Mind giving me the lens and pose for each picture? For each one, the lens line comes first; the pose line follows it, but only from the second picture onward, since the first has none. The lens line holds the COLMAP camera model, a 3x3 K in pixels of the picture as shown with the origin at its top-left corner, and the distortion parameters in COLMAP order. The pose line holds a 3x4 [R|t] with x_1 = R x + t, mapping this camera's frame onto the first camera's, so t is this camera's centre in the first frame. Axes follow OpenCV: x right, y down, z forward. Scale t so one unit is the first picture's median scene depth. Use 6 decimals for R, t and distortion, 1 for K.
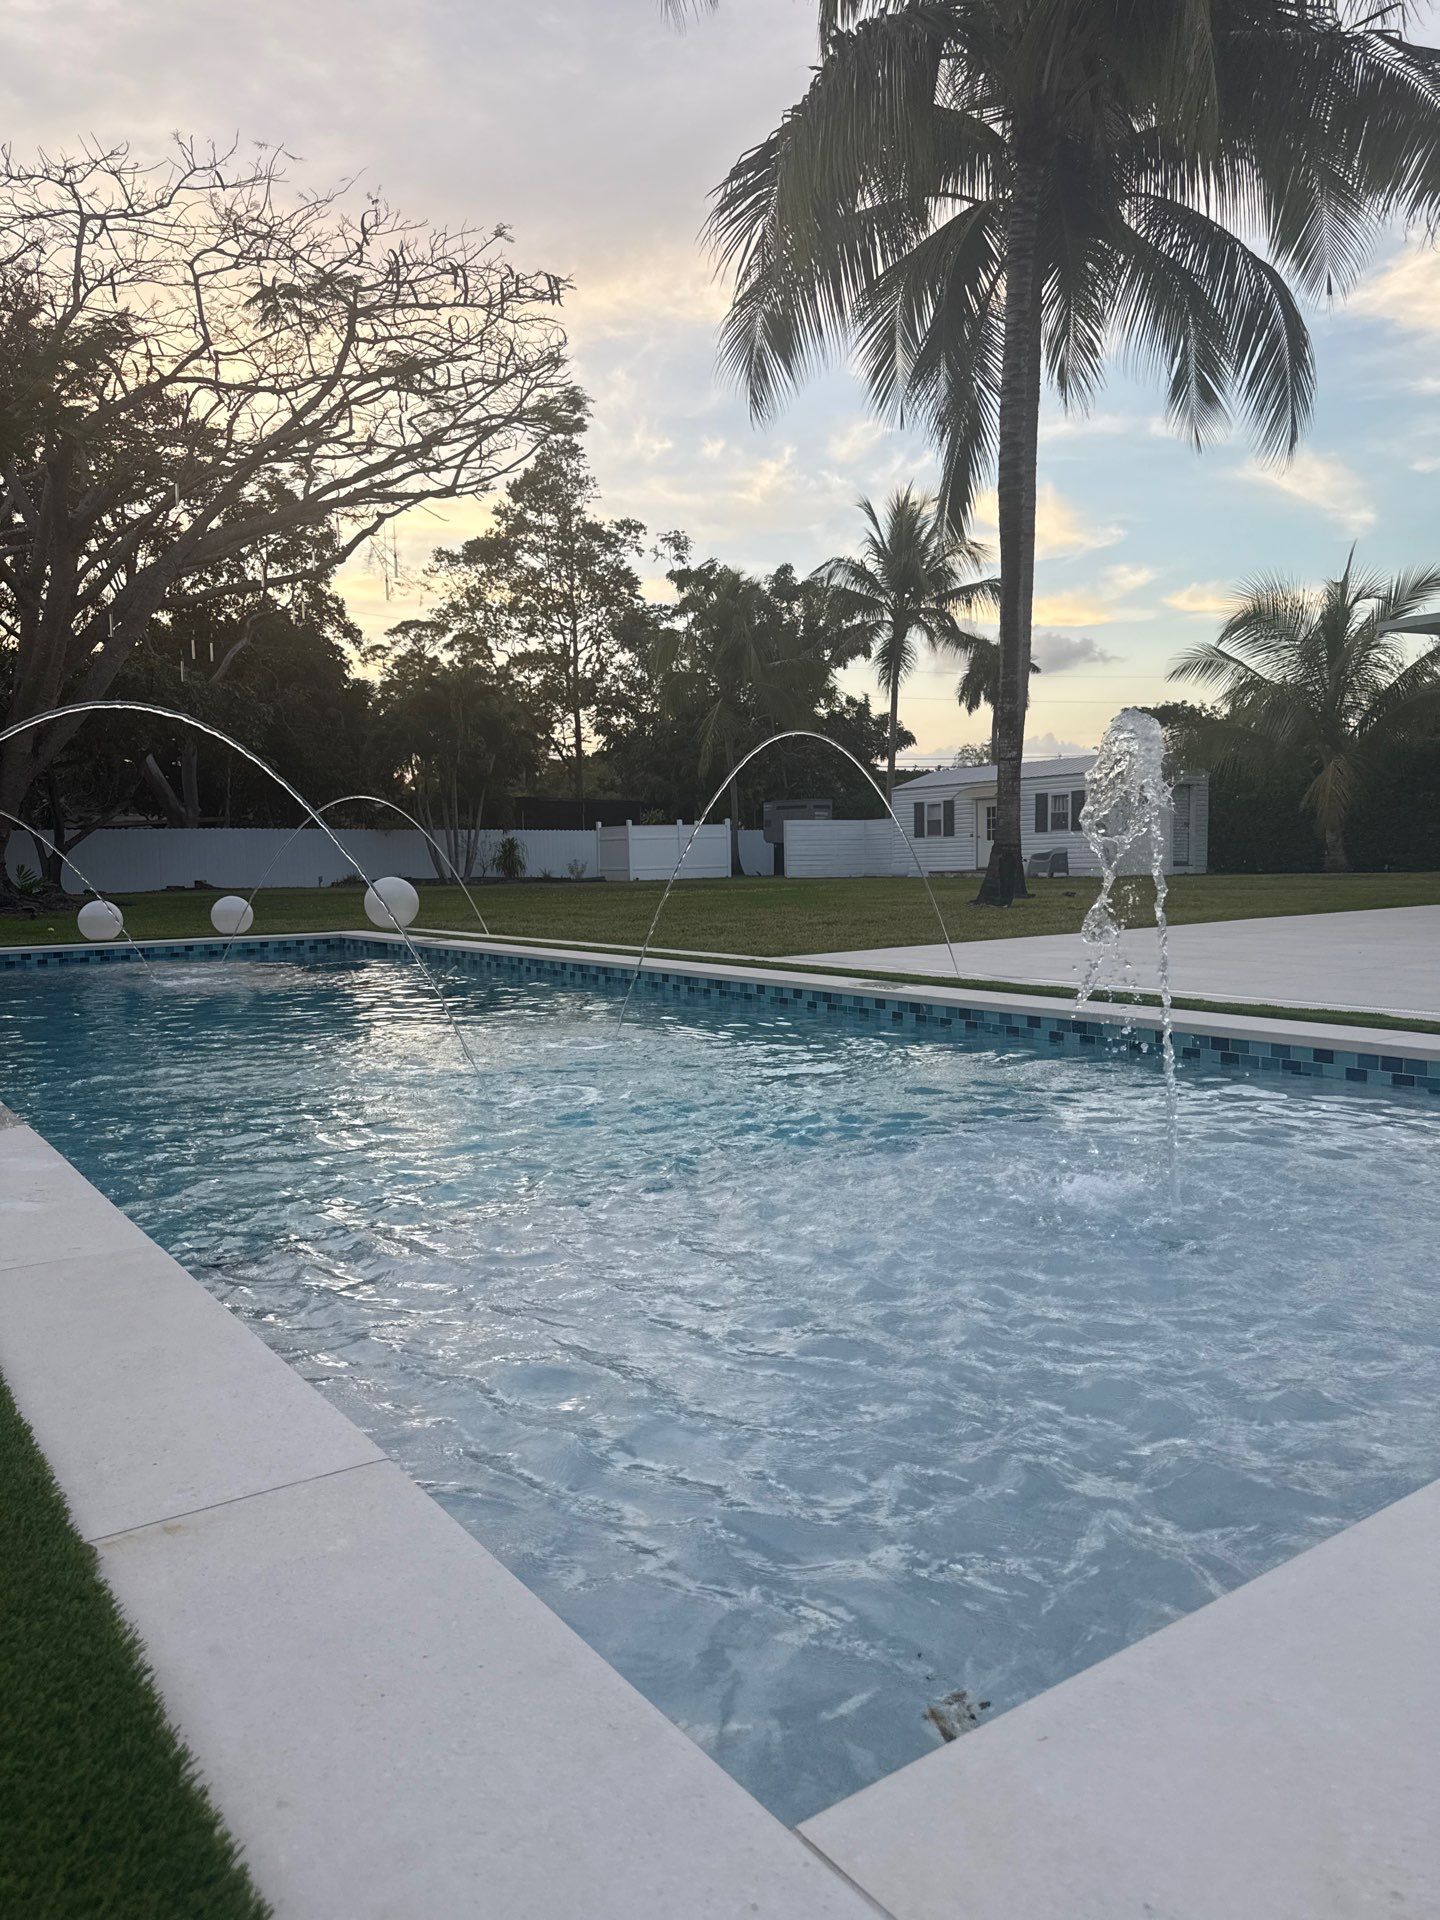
lens RADIAL K [[1353.8, 0, 705.7], [0, 1353.8, 956.2], [0, 0, 1]] dist [0.038755, -0.044264]
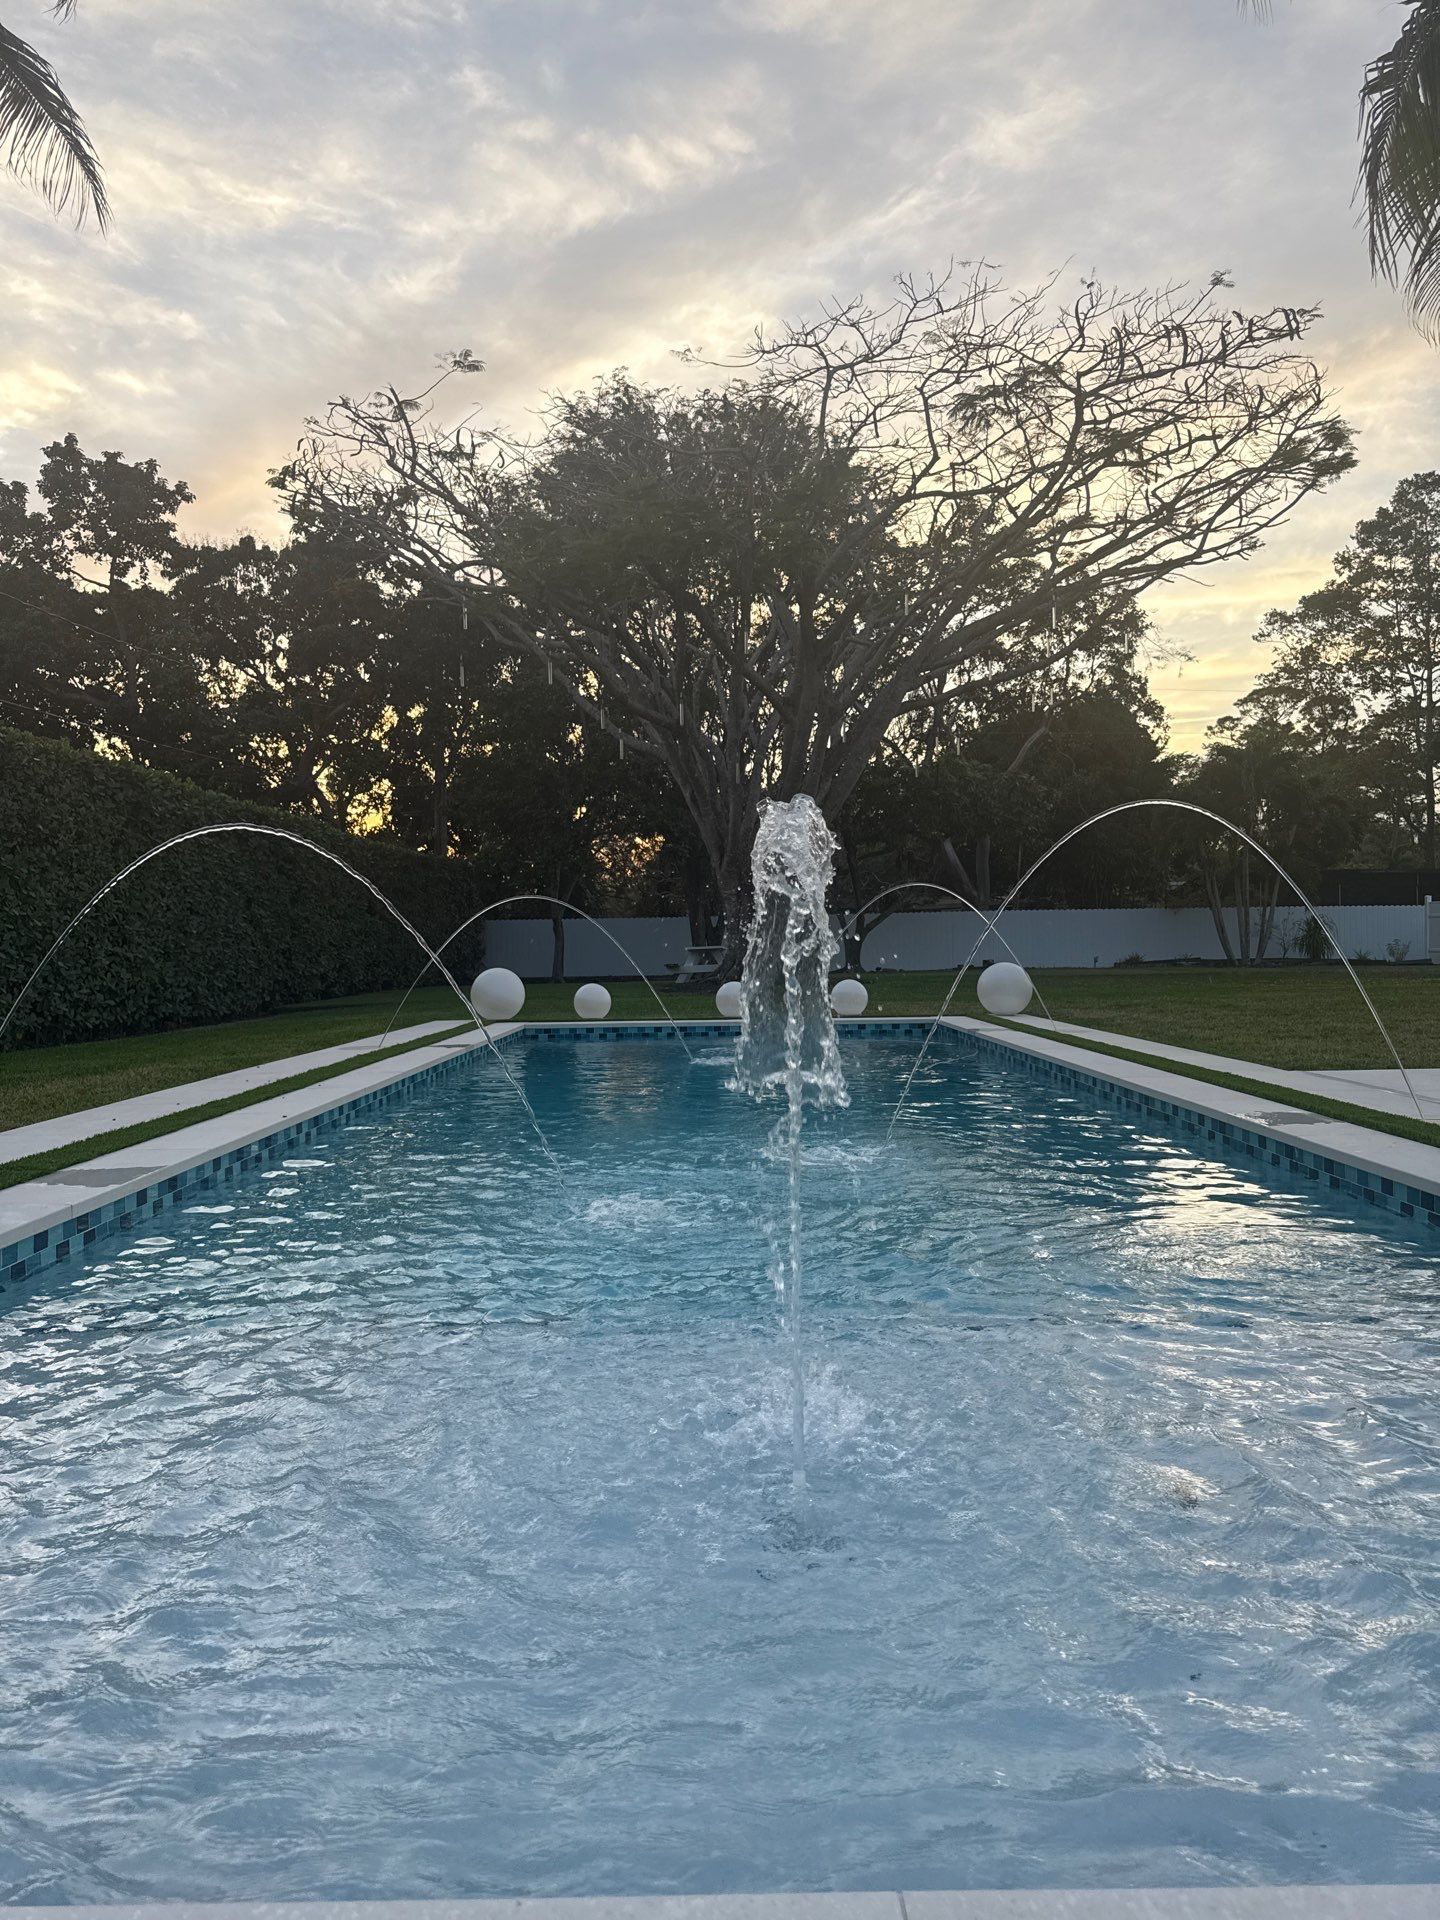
lens RADIAL K [[1353.8, 0, 712.0], [0, 1353.8, 964.9], [0, 0, 1]] dist [0.038755, -0.044264]
pose [[0.820010, 0.015391, -0.572142, 0.084366], [-0.043956, 0.998379, -0.036142, -0.006482], [0.570659, 0.054786, 0.819358, 0.040162]]
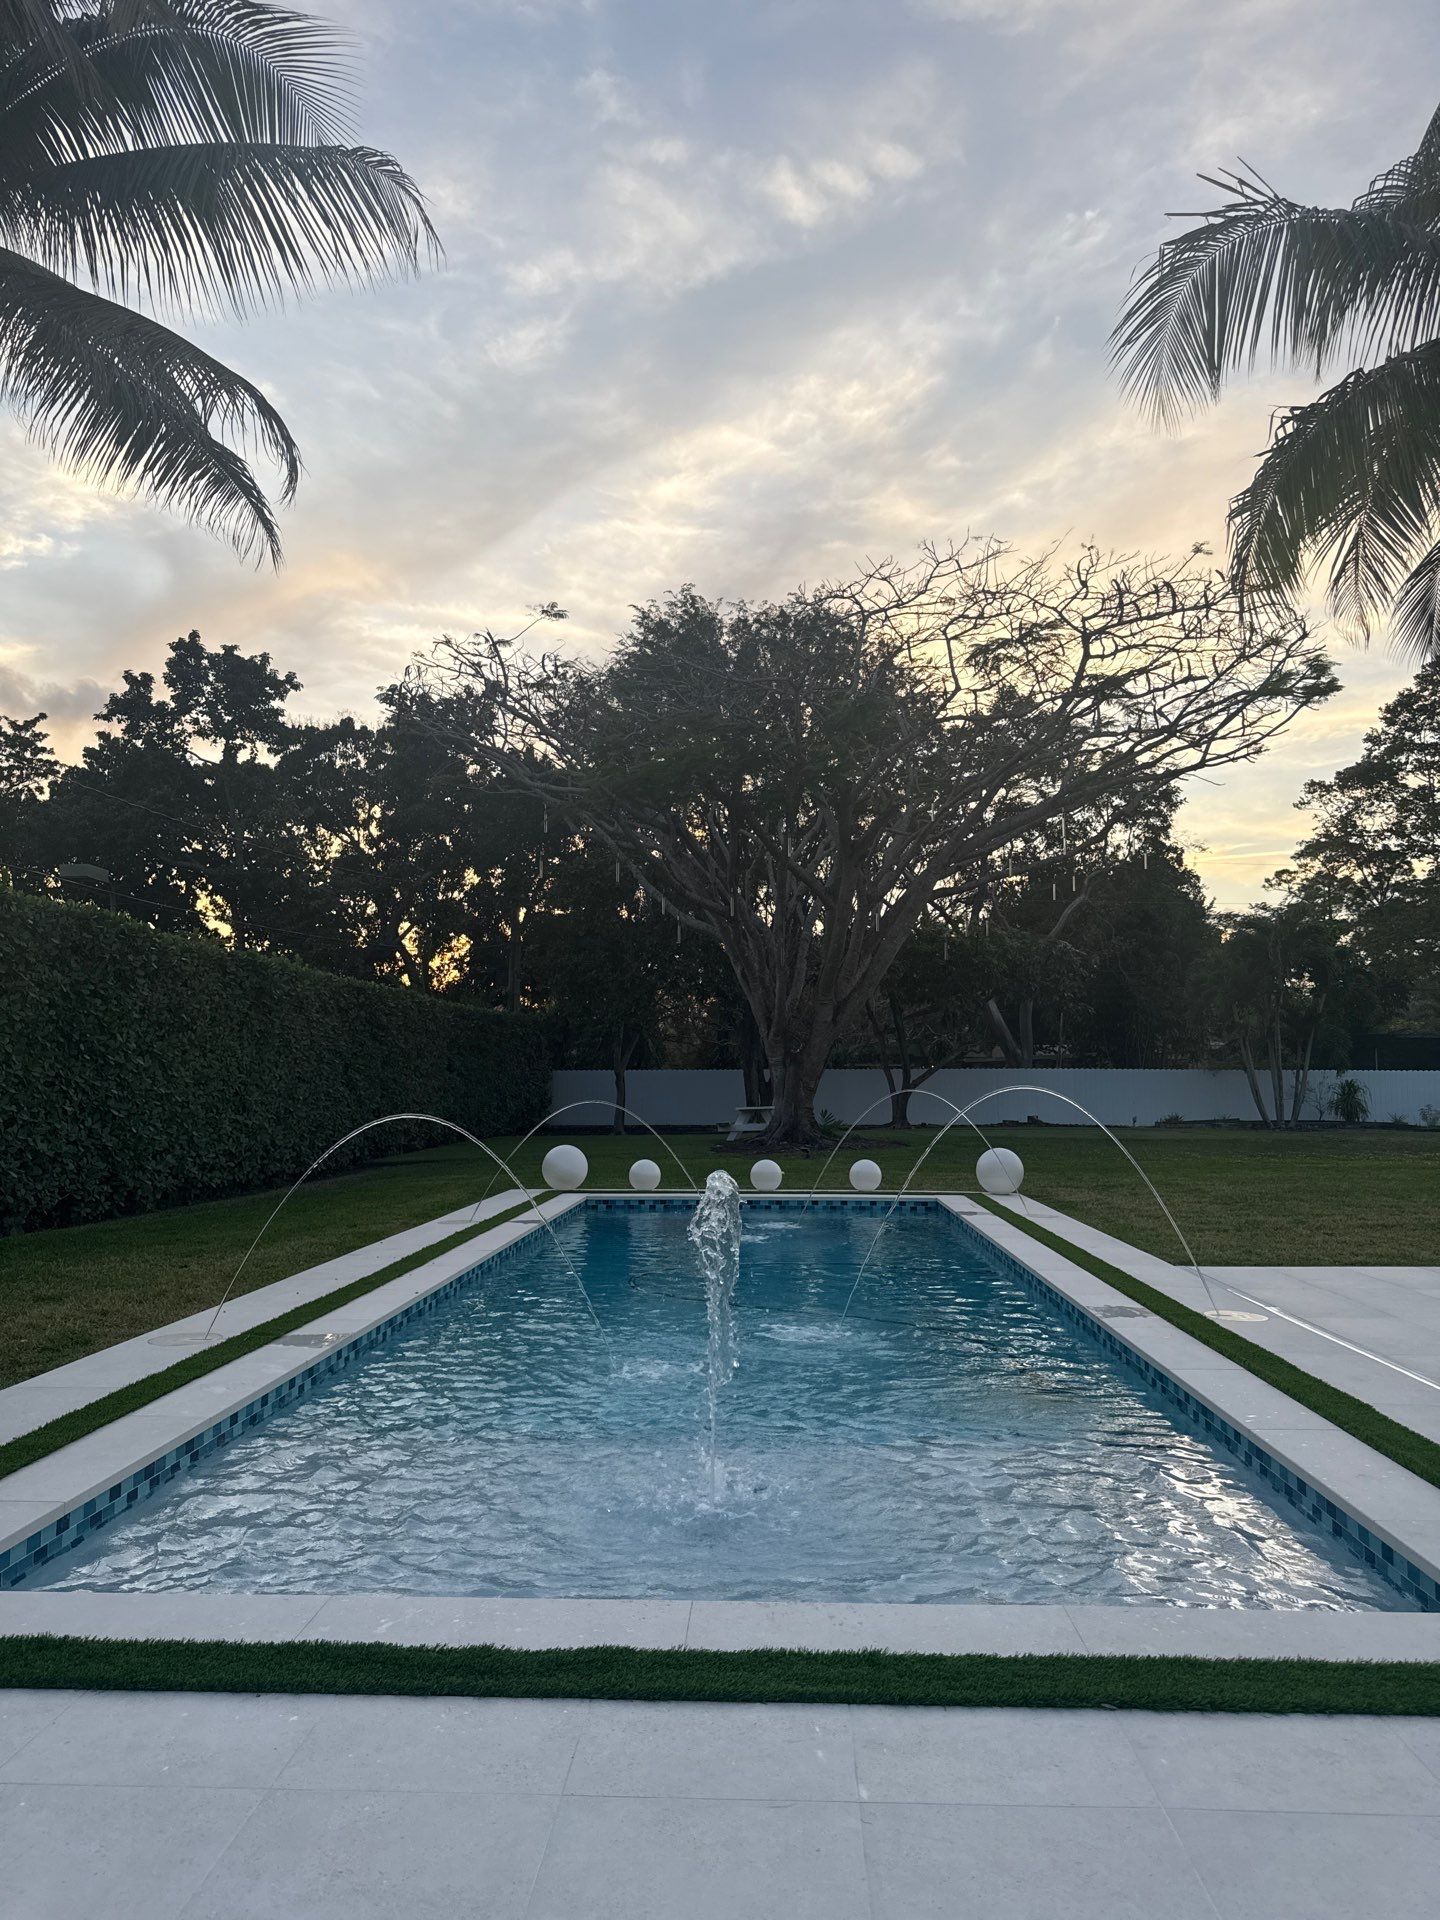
lens RADIAL K [[1353.8, 0, 723.9], [0, 1353.8, 968.9], [0, 0, 1]] dist [0.038755, -0.044264]
pose [[0.797136, -0.031433, -0.602981, 0.149732], [-0.060202, 0.989530, -0.131170, -0.024246], [0.600791, 0.140861, 0.786898, -0.032627]]
